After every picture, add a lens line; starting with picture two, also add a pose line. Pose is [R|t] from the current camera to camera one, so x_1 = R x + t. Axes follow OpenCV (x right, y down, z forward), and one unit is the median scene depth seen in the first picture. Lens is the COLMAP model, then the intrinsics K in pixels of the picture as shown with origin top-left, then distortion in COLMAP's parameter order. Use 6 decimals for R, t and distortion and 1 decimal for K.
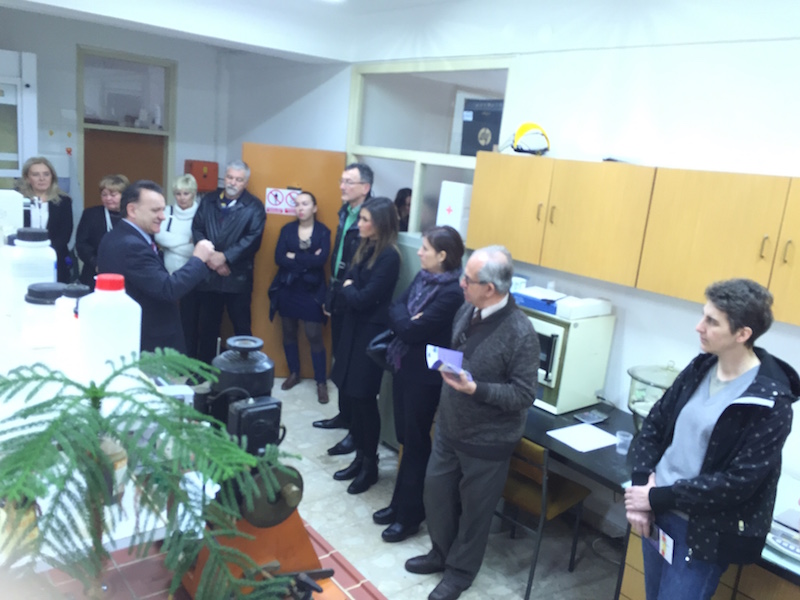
lens RADIAL K [[685.3, 0, 400.2], [0, 685.3, 293.9], [0, 0, 1]] dist [0.062620, -0.067318]
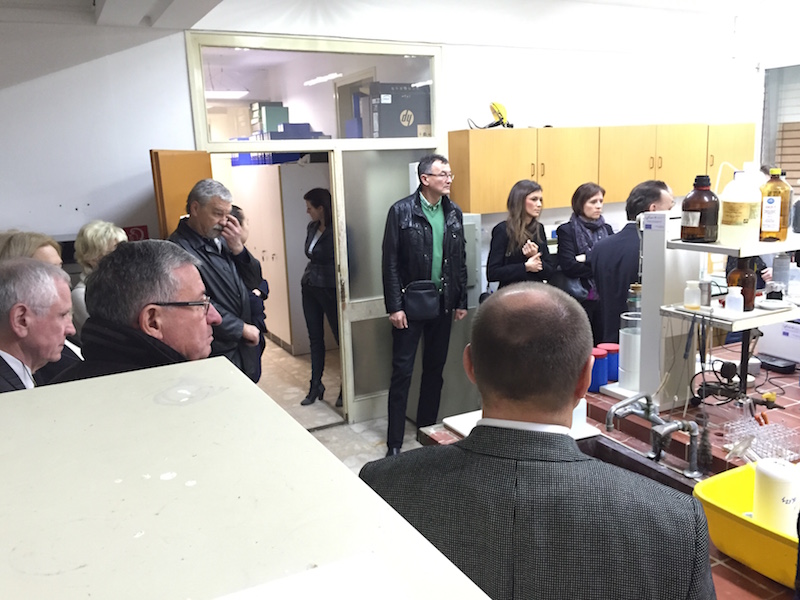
lens RADIAL K [[697.2, 0, 377.0], [0, 697.2, 300.1], [0, 0, 1]] dist [0.061742, -0.002931]
pose [[0.213826, -0.290083, 0.932808, -1.191724], [0.255155, 0.938329, 0.233312, -0.276702], [-0.942961, 0.188122, 0.274655, 0.964498]]
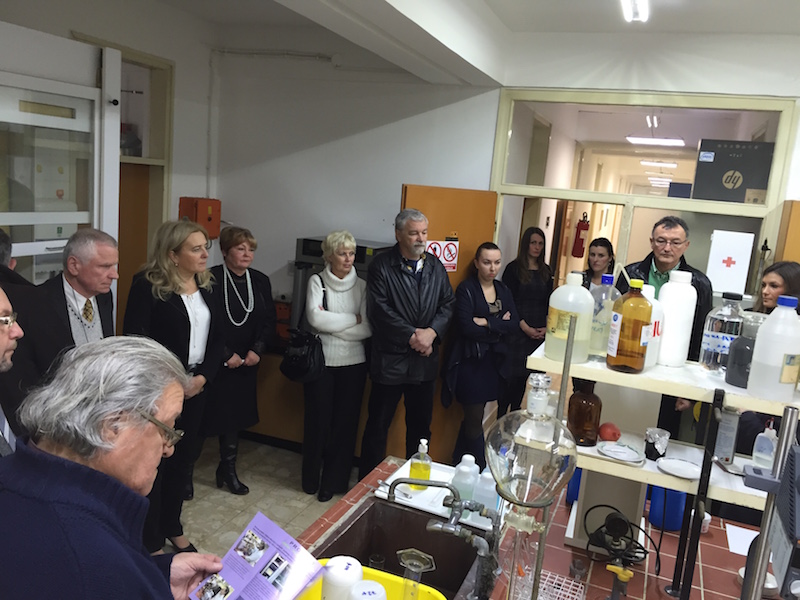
lens RADIAL K [[685.3, 0, 400.2], [0, 685.3, 293.9], [0, 0, 1]] dist [0.062620, -0.067318]
pose [[0.866217, -0.099707, 0.489619, -0.898822], [0.096360, 0.994828, 0.032112, -0.179177], [-0.490289, 0.019364, 0.871345, 0.489101]]
